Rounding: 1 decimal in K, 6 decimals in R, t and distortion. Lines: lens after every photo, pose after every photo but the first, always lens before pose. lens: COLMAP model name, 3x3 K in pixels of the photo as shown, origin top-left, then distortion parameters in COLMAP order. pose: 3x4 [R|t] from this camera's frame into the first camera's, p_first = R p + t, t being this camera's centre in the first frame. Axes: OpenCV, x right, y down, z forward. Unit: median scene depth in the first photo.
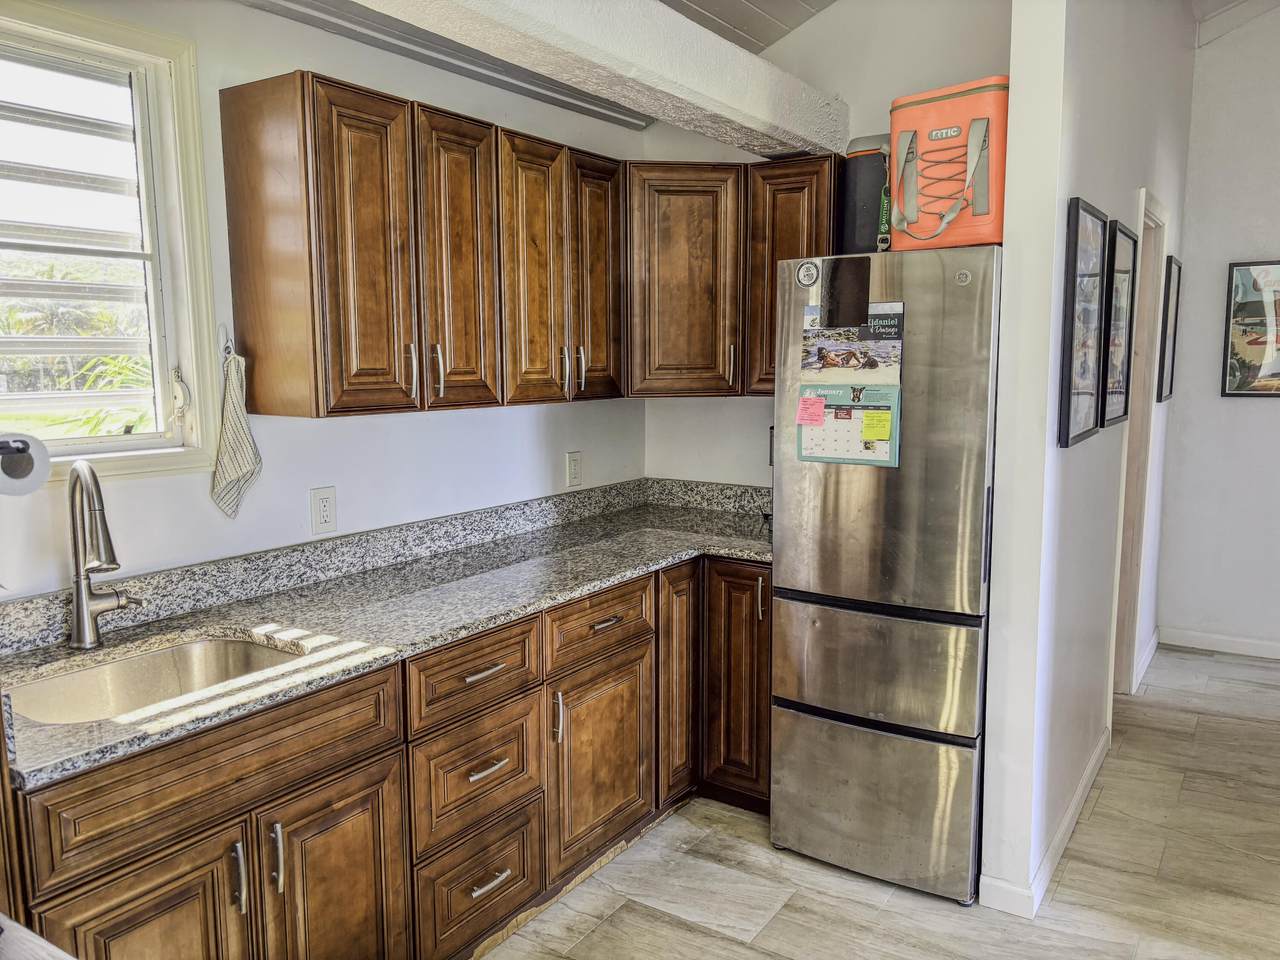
lens RADIAL K [[986.6, 0, 633.2], [0, 986.6, 484.0], [0, 0, 1]] dist [0.095892, -0.002115]
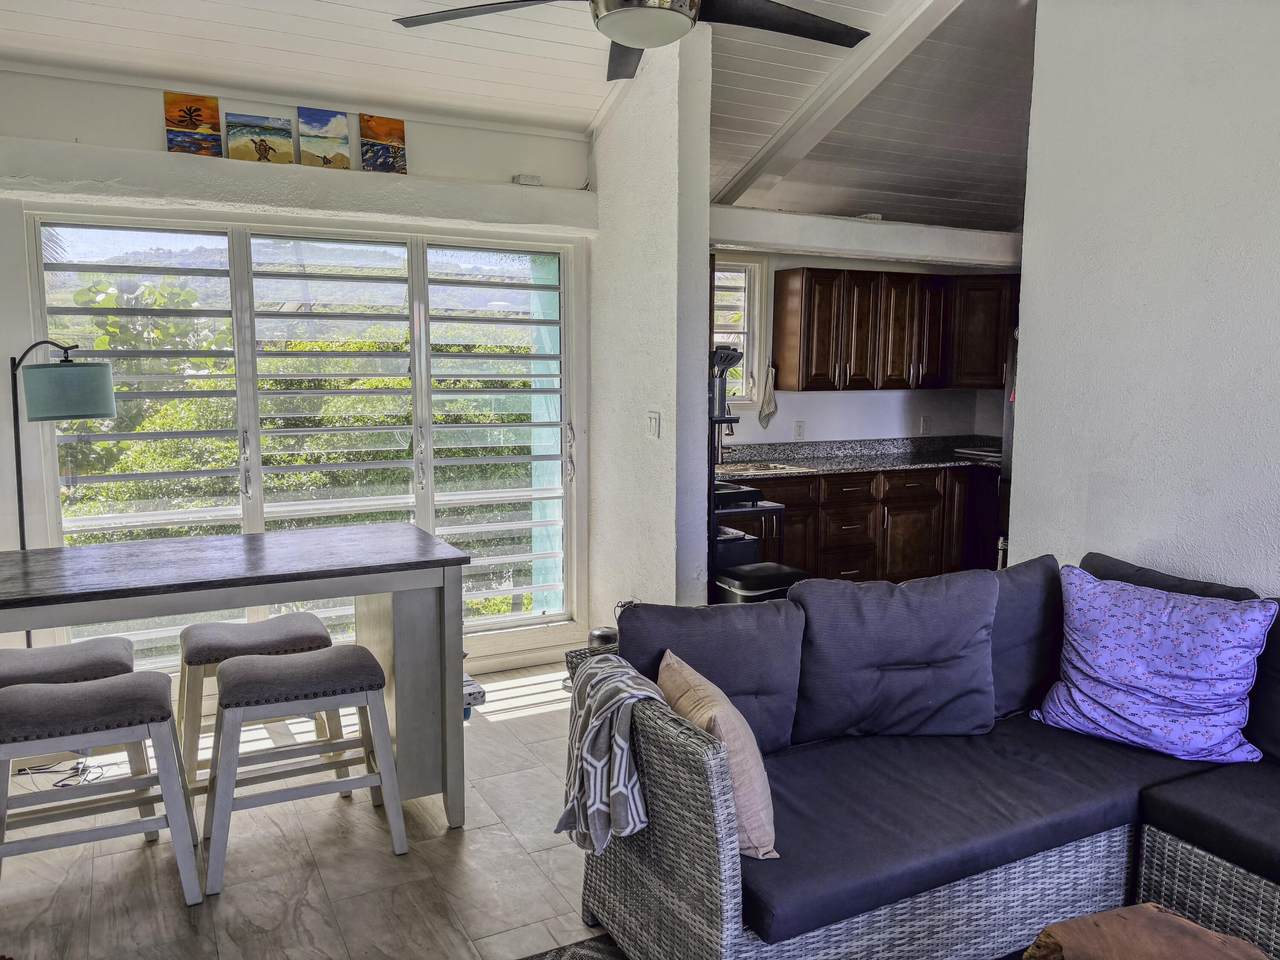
lens RADIAL K [[986.6, 0, 635.2], [0, 986.6, 480.7], [0, 0, 1]] dist [0.095892, -0.002115]
pose [[0.873082, 0.064356, -0.483307, 0.538433], [-0.072143, 0.997391, 0.002485, 0.177069], [0.482206, 0.032698, 0.875447, -1.366036]]
